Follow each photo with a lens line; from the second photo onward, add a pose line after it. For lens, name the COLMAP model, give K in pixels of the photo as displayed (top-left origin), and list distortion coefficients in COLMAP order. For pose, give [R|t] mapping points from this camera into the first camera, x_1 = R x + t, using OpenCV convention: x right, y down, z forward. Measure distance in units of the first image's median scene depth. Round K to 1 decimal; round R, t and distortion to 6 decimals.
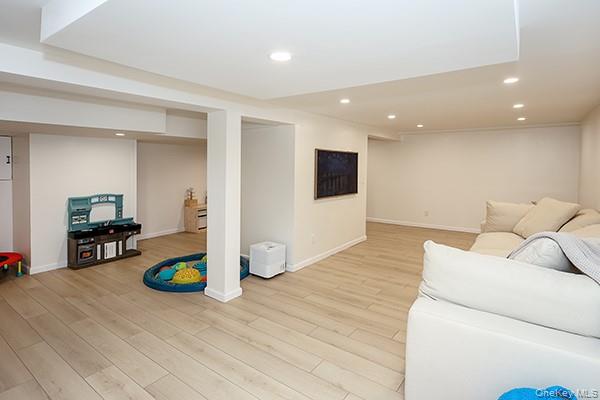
lens RADIAL K [[310.4, 0, 300.0], [0, 310.4, 200.0], [0, 0, 1]] dist [0.000012, 0.000003]
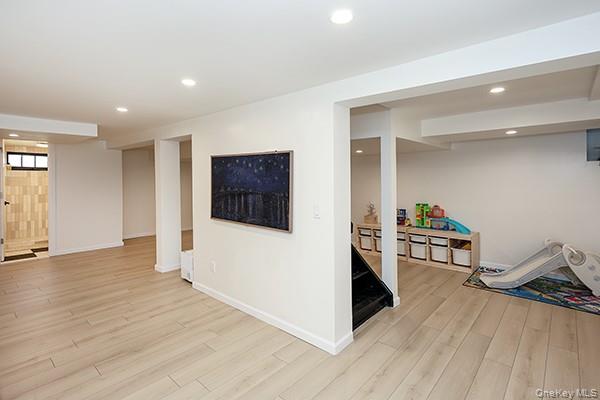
lens RADIAL K [[307.2, 0, 300.0], [0, 307.2, 200.0], [0, 0, 1]] dist [0.002097, 0.000100]
pose [[-0.083323, 0.066798, -0.994281, 0.769216], [-0.114654, 0.990482, 0.076151, -0.127991], [0.989905, 0.120344, -0.074871, 1.197168]]
